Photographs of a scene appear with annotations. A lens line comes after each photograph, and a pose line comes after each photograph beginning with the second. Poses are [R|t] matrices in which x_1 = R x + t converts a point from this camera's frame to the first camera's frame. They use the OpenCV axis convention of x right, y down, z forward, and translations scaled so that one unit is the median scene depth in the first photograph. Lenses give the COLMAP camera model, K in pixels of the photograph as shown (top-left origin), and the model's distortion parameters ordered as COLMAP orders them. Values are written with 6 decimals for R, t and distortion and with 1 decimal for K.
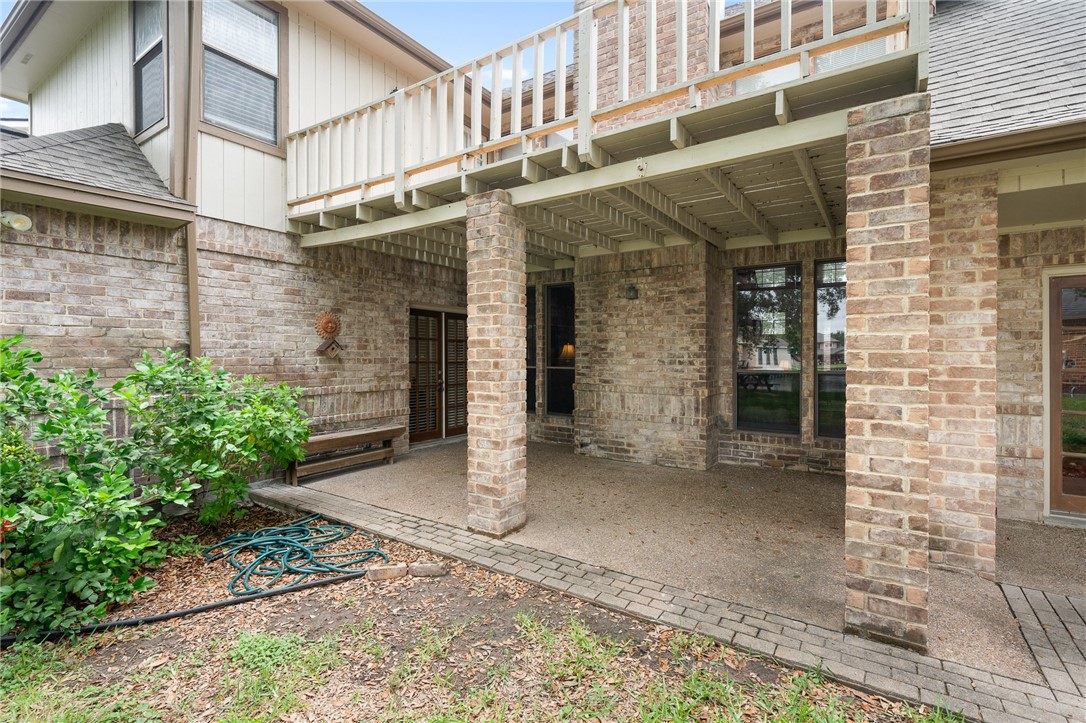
lens RADIAL K [[508.3, 0, 543.2], [0, 508.3, 357.2], [0, 0, 1]] dist [-0.001964, -0.000403]
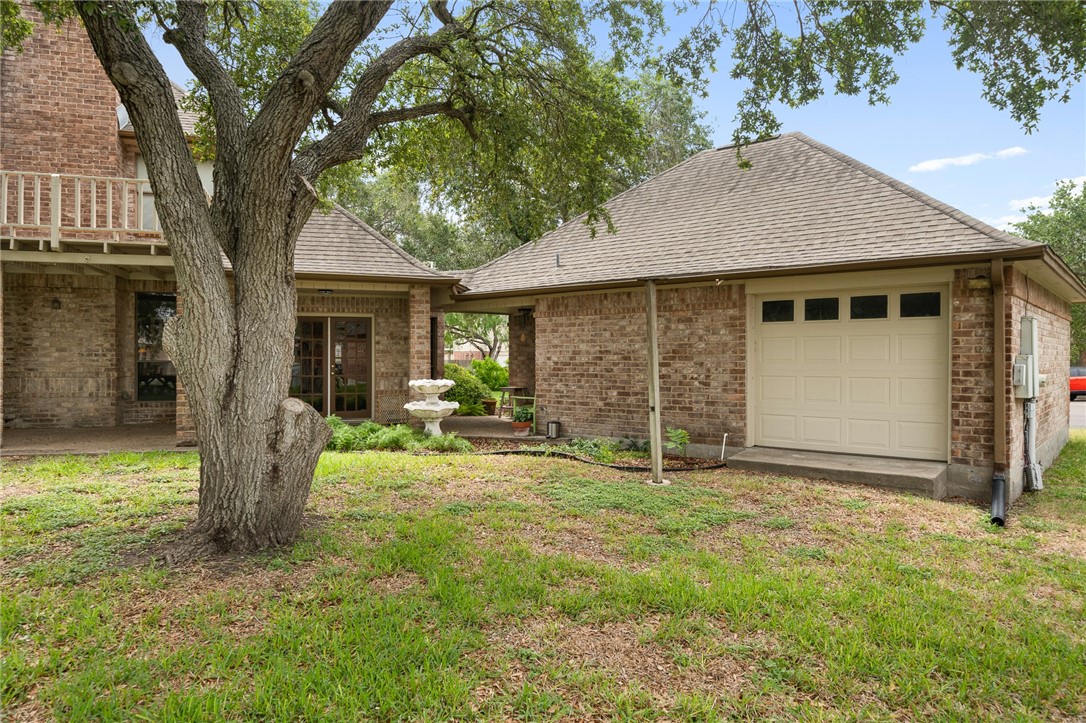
lens RADIAL K [[742.3, 0, 543.6], [0, 742.3, 361.6], [0, 0, 1]] dist [0.001596, 0.000990]
pose [[0.656401, 0.003134, 0.754405, -0.485778], [0.001519, 0.999984, -0.005476, 0.042414], [-0.754410, 0.004740, 0.656386, -1.342796]]
